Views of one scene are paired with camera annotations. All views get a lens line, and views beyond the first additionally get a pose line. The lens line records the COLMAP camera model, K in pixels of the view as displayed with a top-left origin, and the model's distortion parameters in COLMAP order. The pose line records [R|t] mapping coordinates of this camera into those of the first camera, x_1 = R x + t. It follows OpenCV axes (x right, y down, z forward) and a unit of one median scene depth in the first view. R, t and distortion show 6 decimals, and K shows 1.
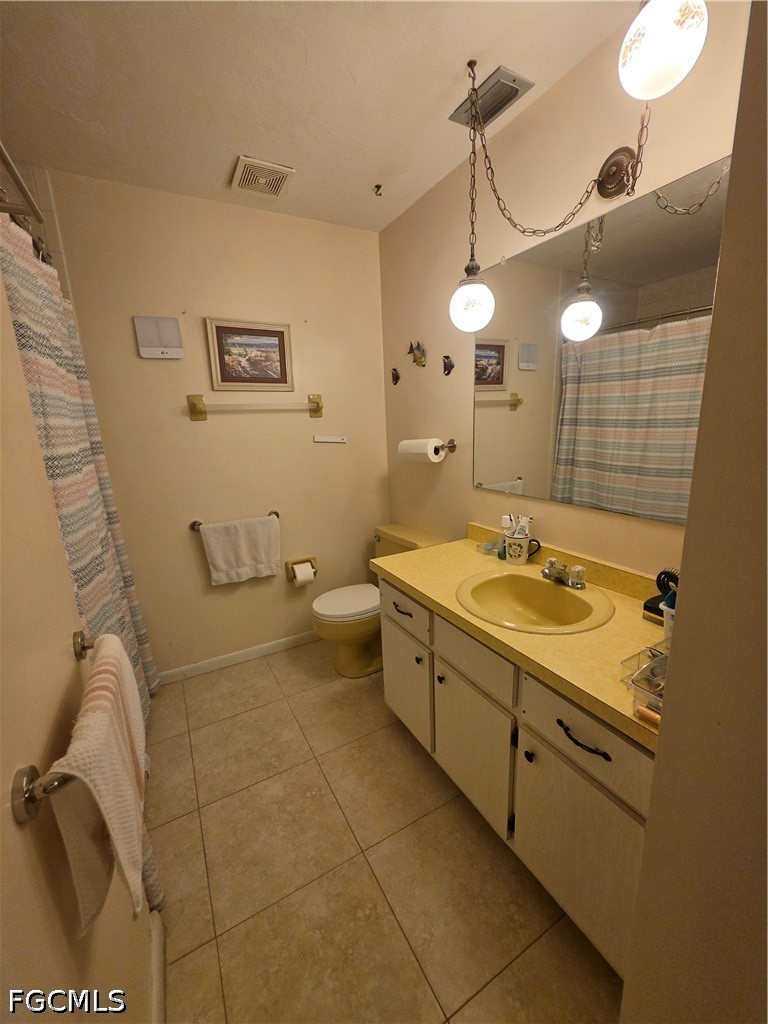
lens RADIAL K [[412.1, 0, 389.0], [0, 412.1, 513.3], [0, 0, 1]] dist [-0.010939, 0.003305]
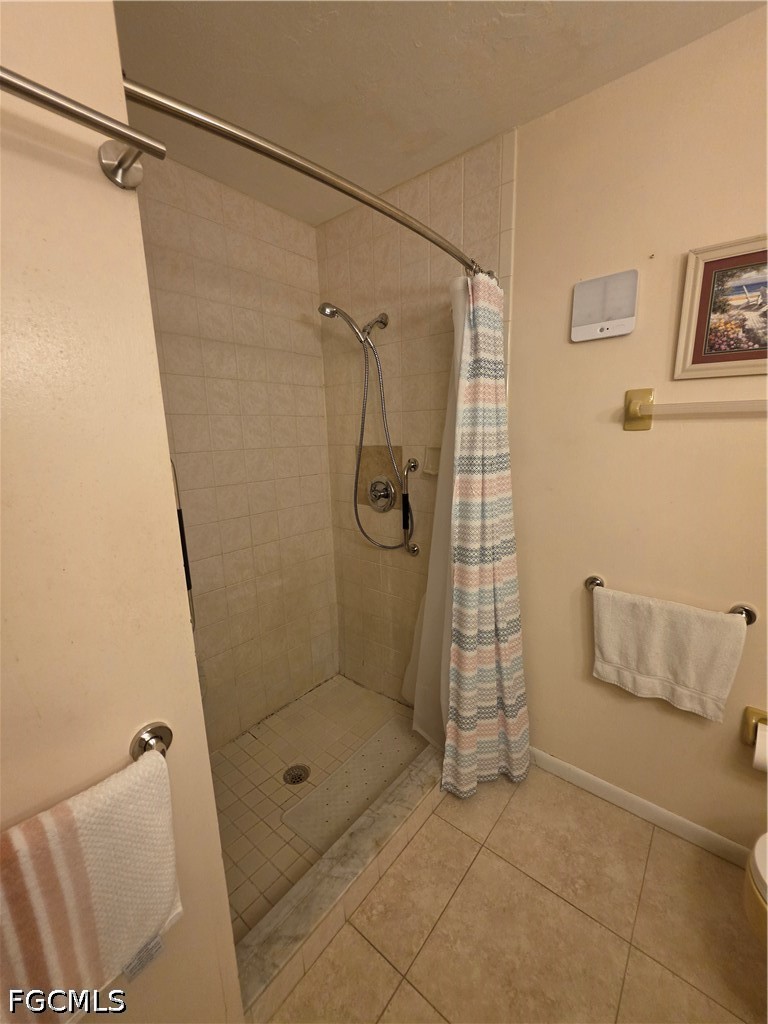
lens RADIAL K [[412.1, 0, 385.4], [0, 412.1, 514.8], [0, 0, 1]] dist [-0.010939, 0.003305]
pose [[0.361871, 0.216123, -0.906830, -0.002296], [-0.202456, 0.967758, 0.149854, -0.115803], [0.909979, 0.129366, 0.393959, 0.414517]]
